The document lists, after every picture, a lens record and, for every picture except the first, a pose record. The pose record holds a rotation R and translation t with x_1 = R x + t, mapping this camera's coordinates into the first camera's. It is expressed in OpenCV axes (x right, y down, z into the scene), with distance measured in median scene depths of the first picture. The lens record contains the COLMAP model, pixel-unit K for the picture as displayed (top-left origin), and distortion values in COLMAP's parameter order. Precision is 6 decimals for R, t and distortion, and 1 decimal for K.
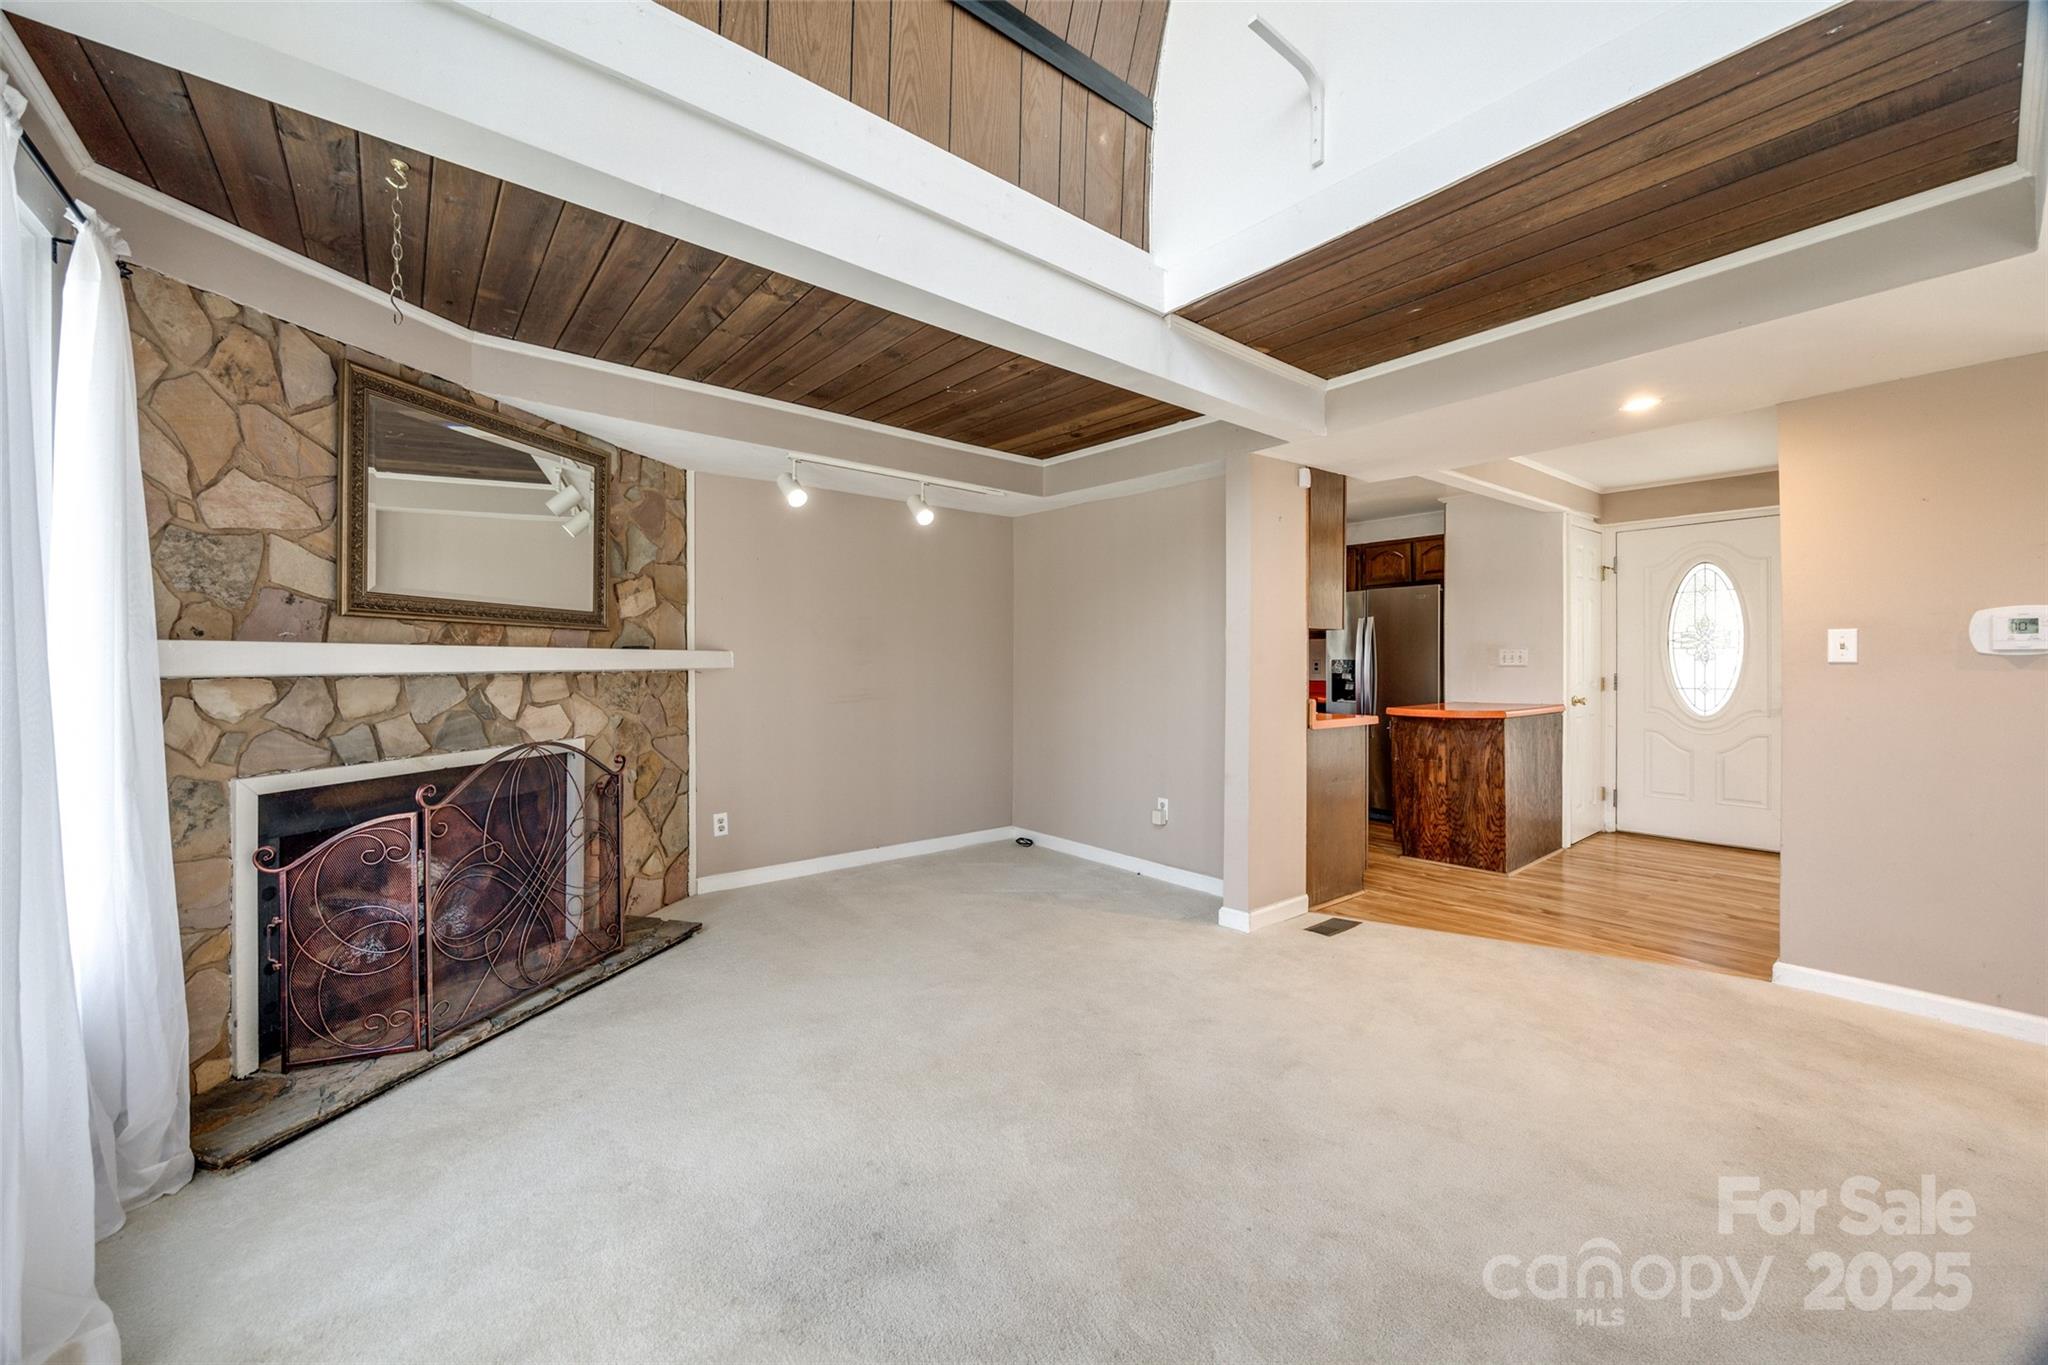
lens RADIAL K [[787.5, 0, 1010.8], [0, 787.5, 668.0], [0, 0, 1]] dist [-0.001757, -0.000346]
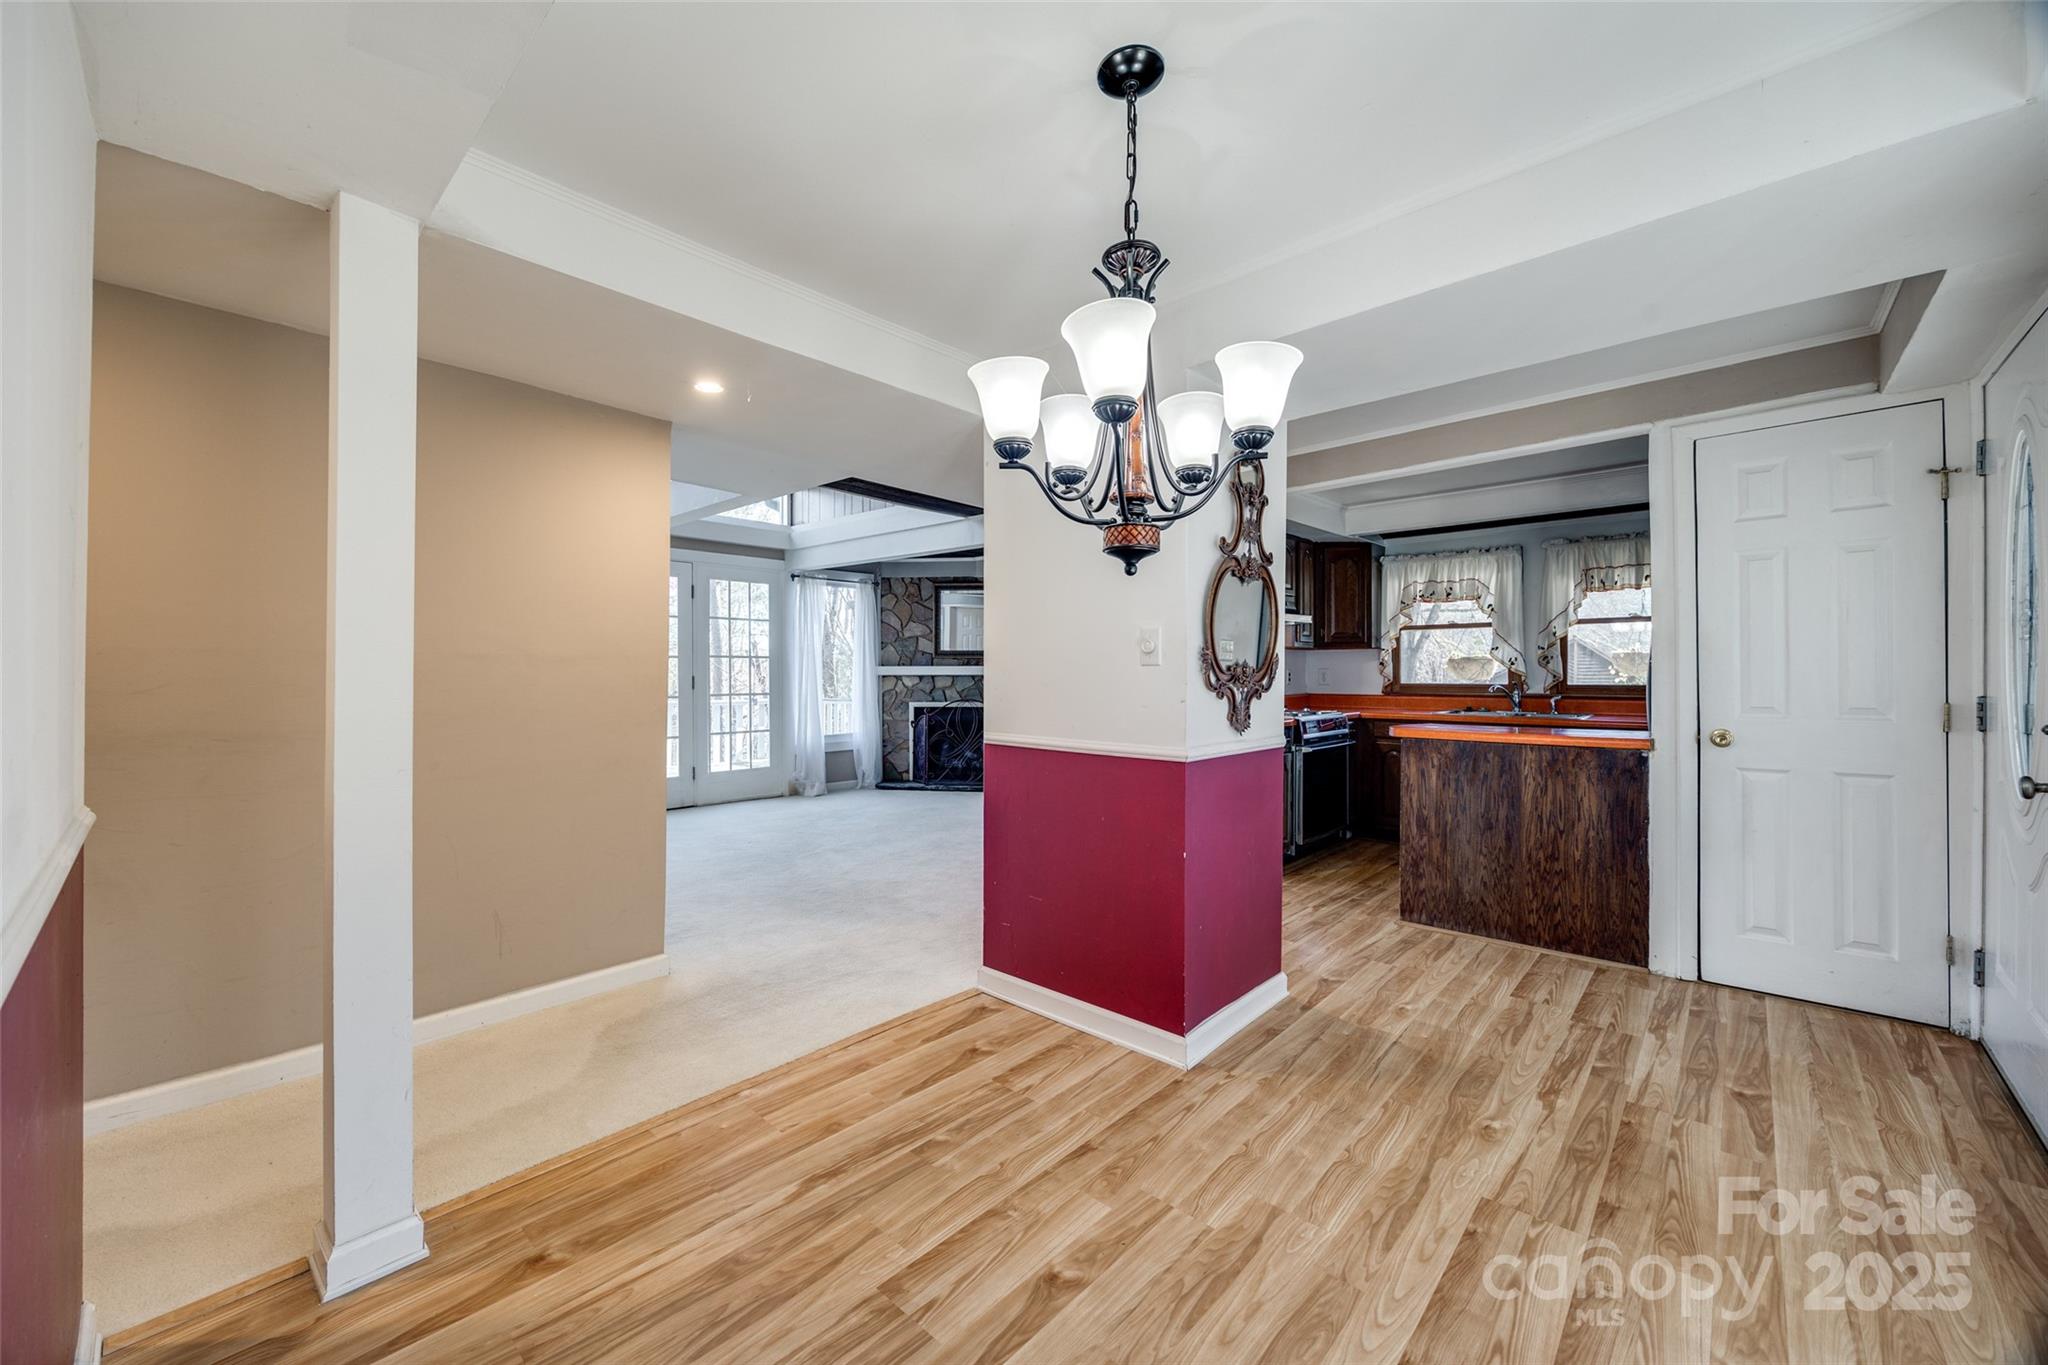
lens RADIAL K [[788.8, 0, 1018.5], [0, 788.8, 681.0], [0, 0, 1]] dist [-0.001910, -0.000236]
pose [[0.136589, 0.012110, -0.990554, 2.344317], [-0.006396, 0.999915, 0.011343, -0.006656], [0.990607, 0.004787, 0.136655, 0.806277]]
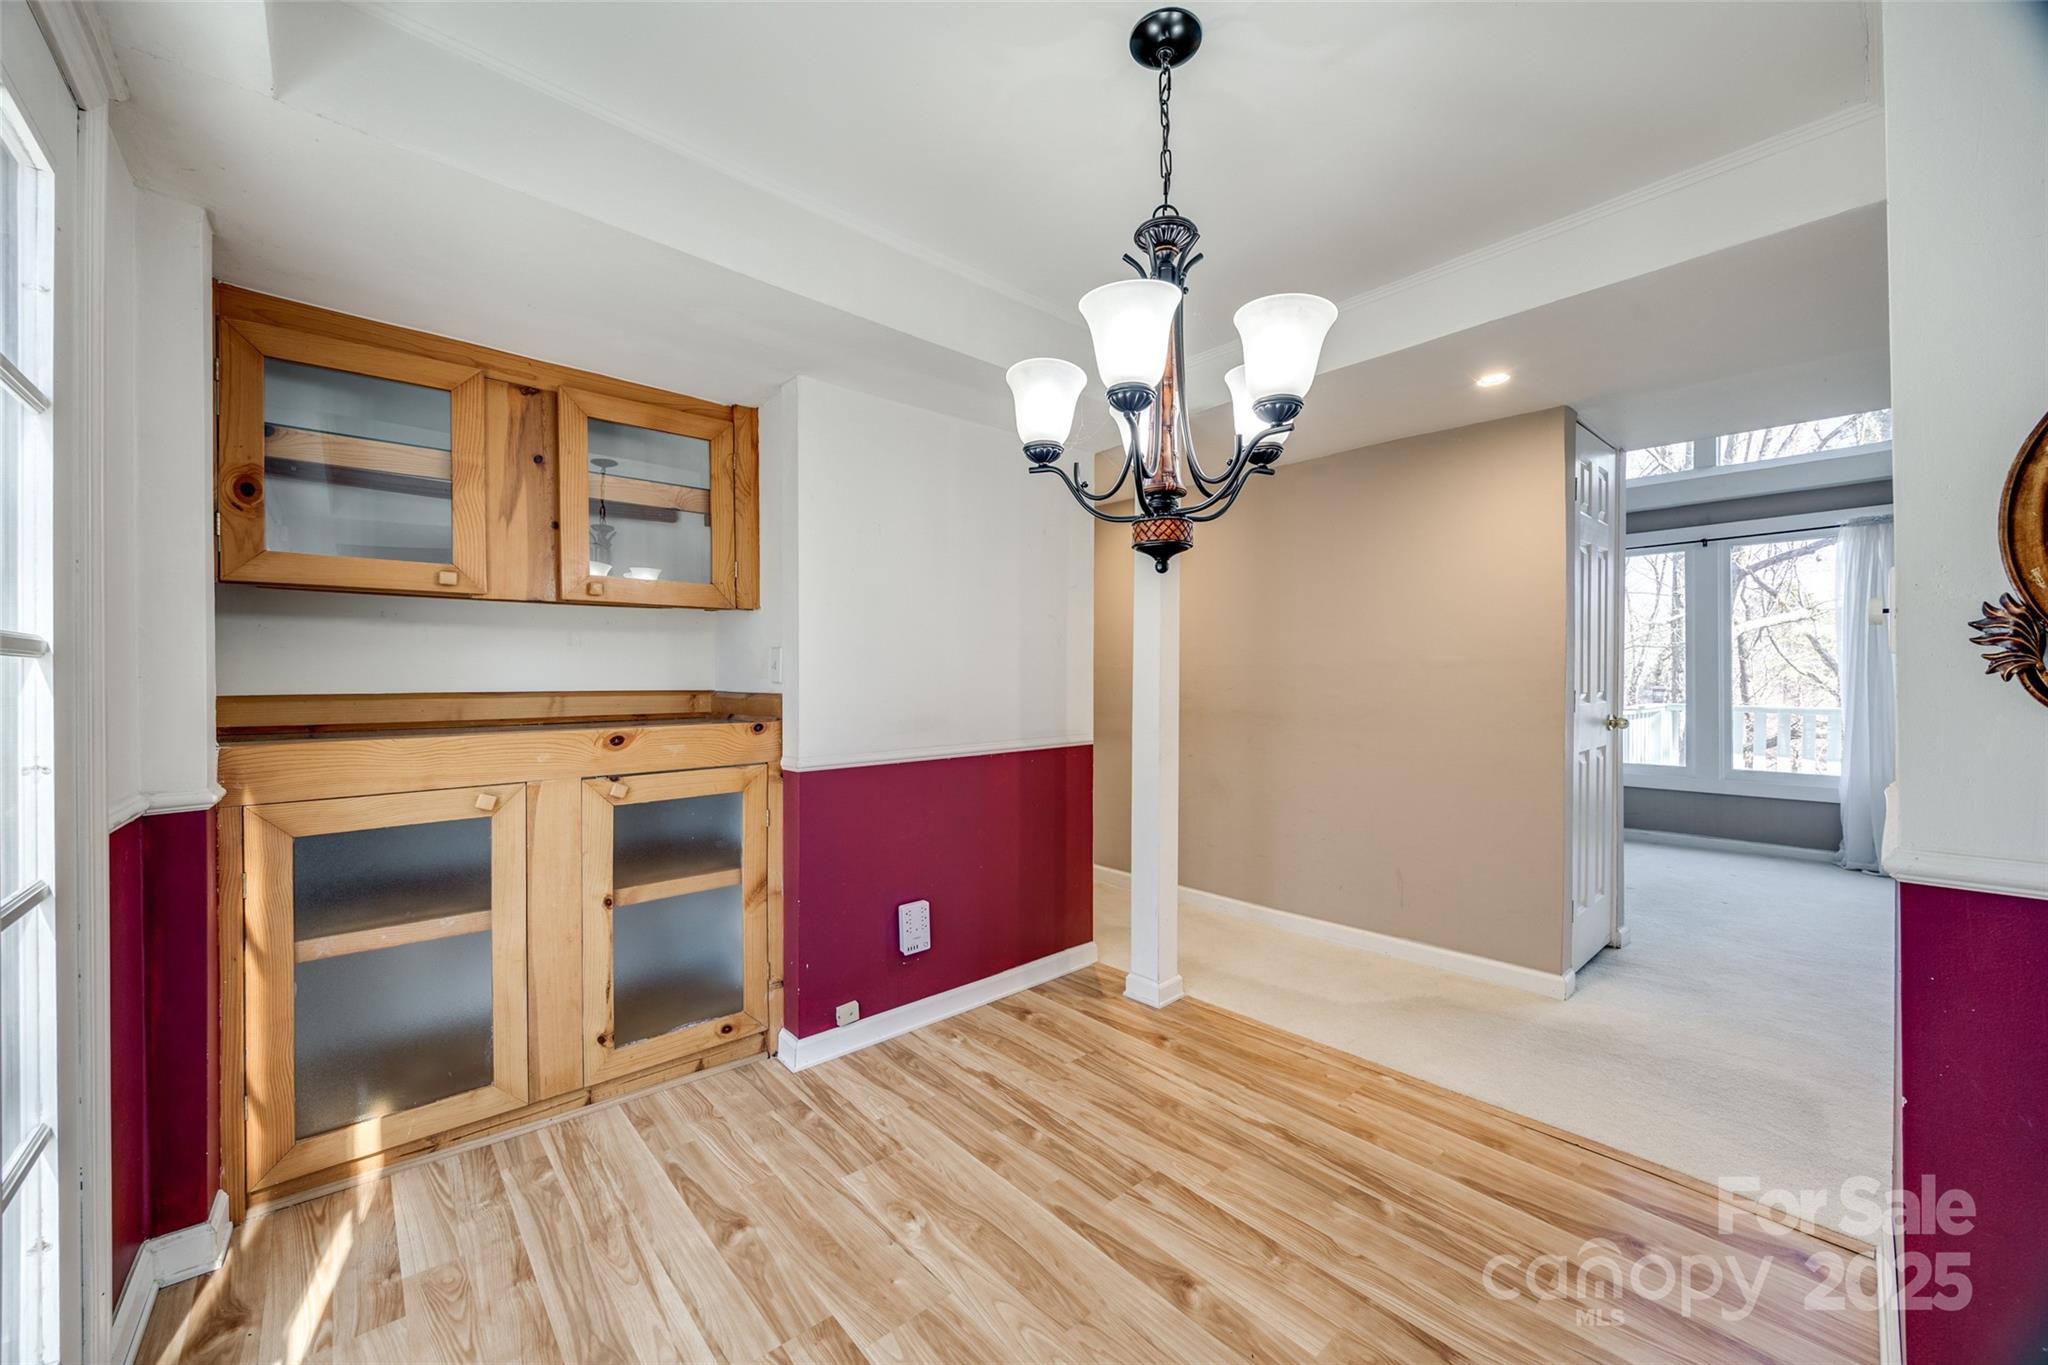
lens RADIAL K [[766.8, 0, 1011.8], [0, 766.8, 679.4], [0, 0, 1]] dist [0.000241, 0.000020]
pose [[-0.999418, 0.008727, -0.032992, 1.934307], [0.008602, 0.999955, 0.003933, -0.007845], [0.033025, 0.003647, -0.999448, 1.450579]]
